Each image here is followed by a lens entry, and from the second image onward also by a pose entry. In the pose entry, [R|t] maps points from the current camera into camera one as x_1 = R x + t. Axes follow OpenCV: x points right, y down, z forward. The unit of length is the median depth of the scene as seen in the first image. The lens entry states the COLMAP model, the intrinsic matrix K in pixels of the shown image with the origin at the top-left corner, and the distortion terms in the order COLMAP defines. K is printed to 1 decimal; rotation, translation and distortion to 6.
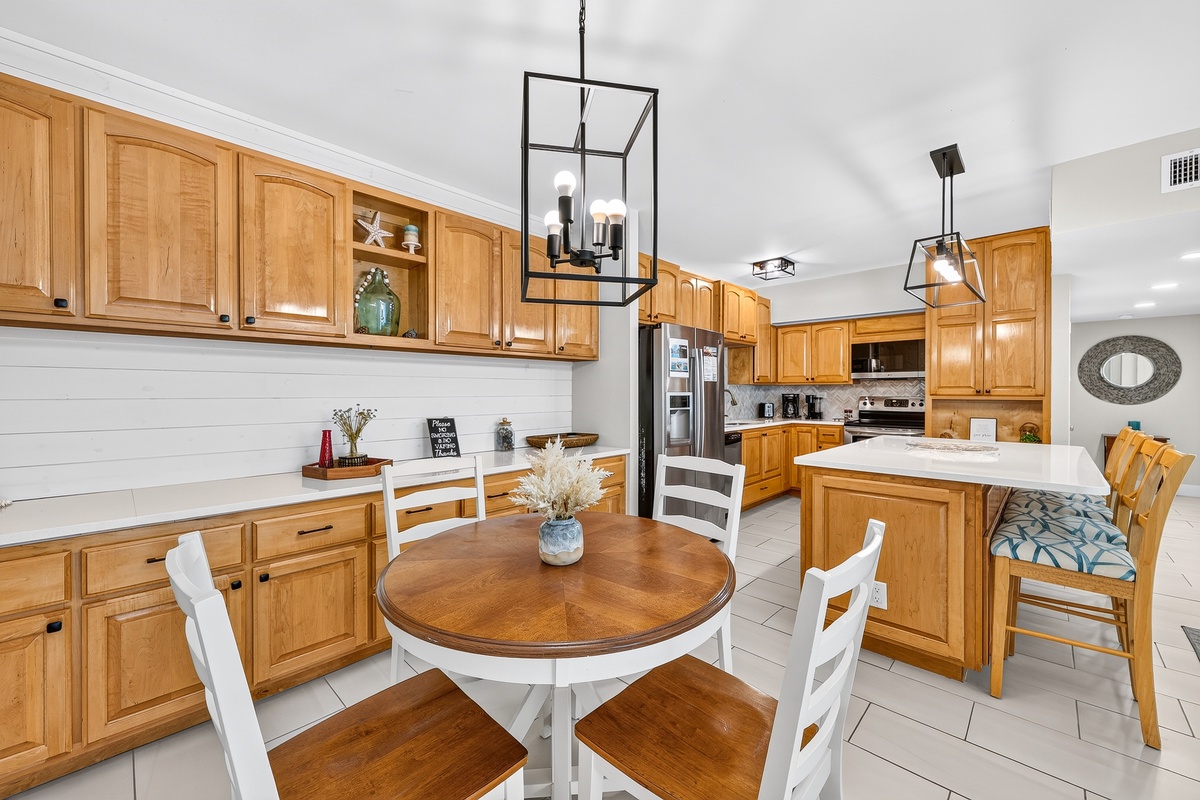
lens RADIAL K [[476.5, 0, 584.6], [0, 476.5, 394.6], [0, 0, 1]] dist [-0.003299, 0.001553]
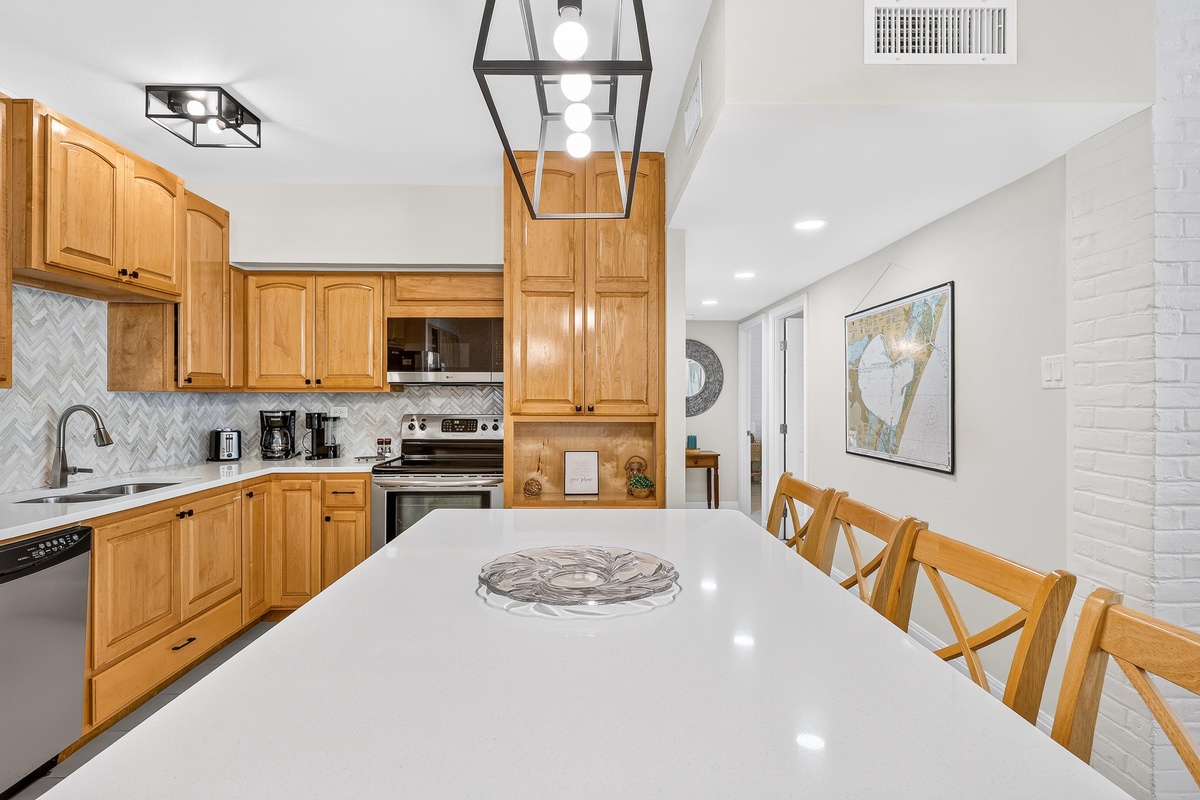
lens RADIAL K [[626.4, 0, 604.2], [0, 626.4, 394.7], [0, 0, 1]] dist [0.005690, -0.002005]
pose [[0.694646, 0.003456, 0.719343, 0.304579], [0.002477, 0.999971, -0.007196, -0.019060], [-0.719347, 0.006781, 0.694618, 0.457275]]
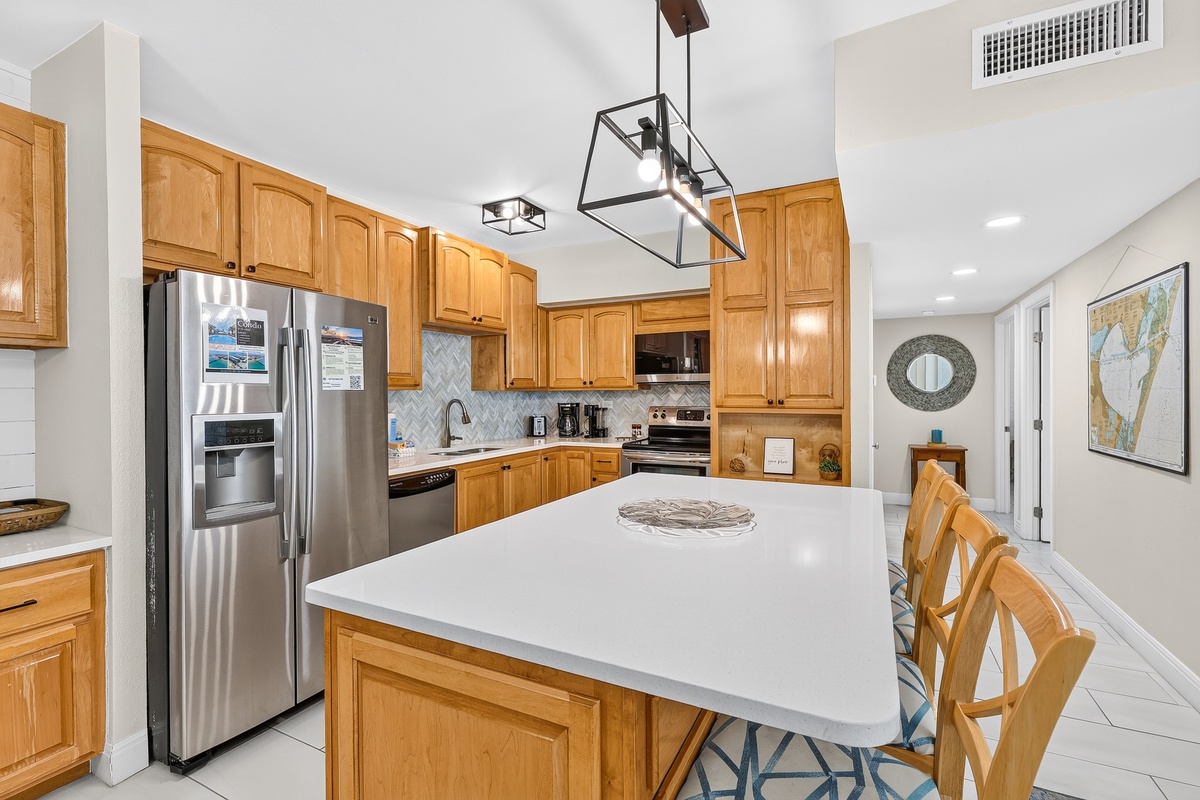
lens RADIAL K [[550.9, 0, 592.2], [0, 550.9, 395.9], [0, 0, 1]] dist [0.006012, -0.002347]
pose [[0.954617, -0.005953, 0.297776, 0.339352], [0.006154, 0.999981, 0.000262, -0.018967], [-0.297772, 0.001582, 0.954636, 0.299305]]
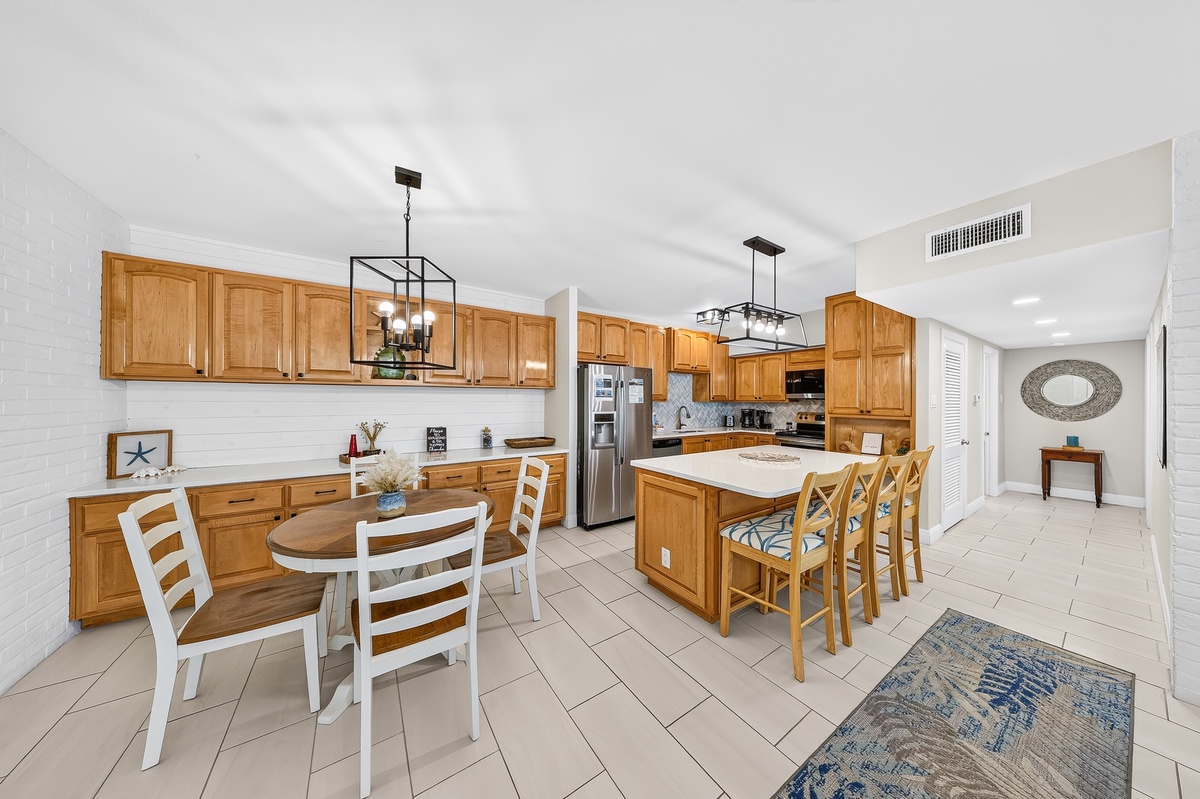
lens RADIAL K [[361.7, 0, 597.9], [0, 361.7, 399.1], [0, 0, 1]] dist [0.000737, -0.000017]
pose [[0.979937, 0.004208, -0.199265, 0.356388], [-0.005354, 0.999972, -0.005214, -0.032251], [0.199237, 0.006176, 0.979932, -0.069199]]
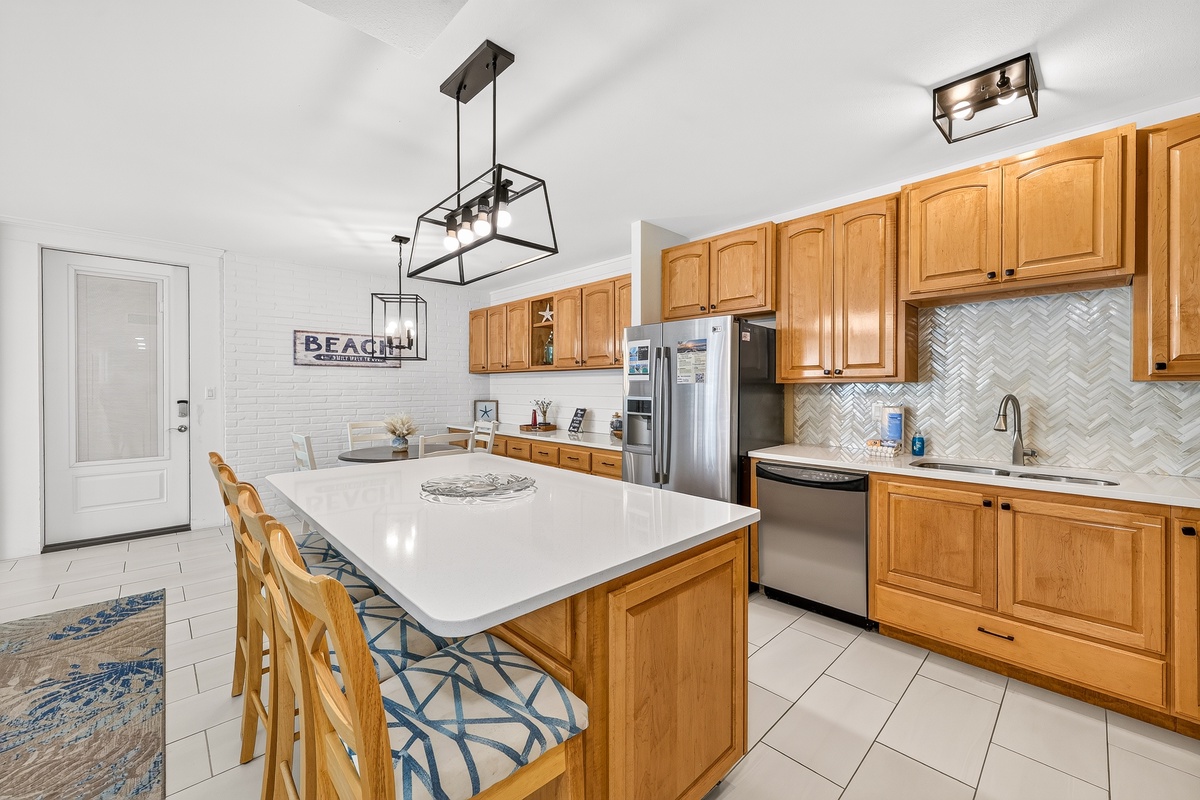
lens RADIAL K [[476.5, 0, 605.9], [0, 476.5, 390.0], [0, 0, 1]] dist [-0.003299, 0.001553]
pose [[-0.037454, 0.005926, -0.999281, 1.029563], [-0.005518, 0.999966, 0.006137, -0.020830], [0.999283, 0.005744, -0.037420, 0.866248]]
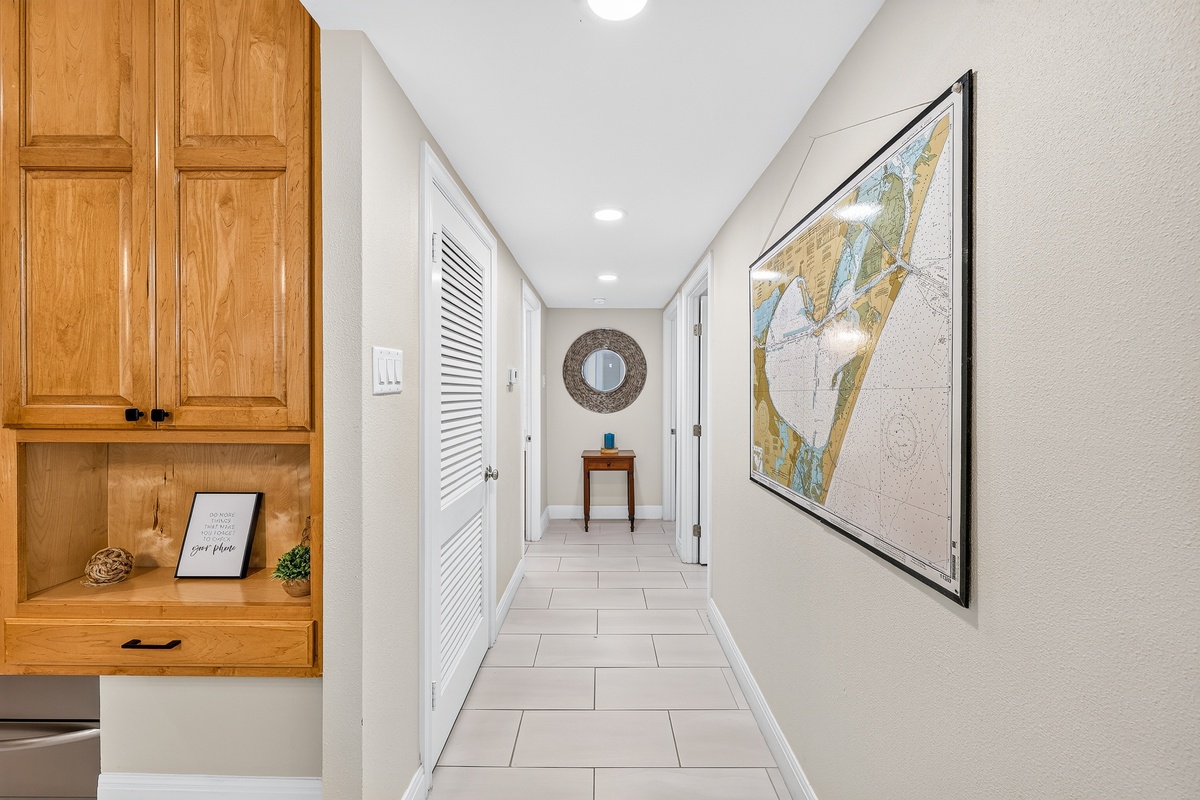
lens RADIAL K [[476.5, 0, 602.9], [0, 476.5, 390.6], [0, 0, 1]] dist [-0.003299, 0.001553]
pose [[0.716751, 0.003998, 0.697318, 0.869646], [-0.000614, 0.999987, -0.005102, -0.020718], [-0.697329, 0.003229, 0.716744, 0.638725]]
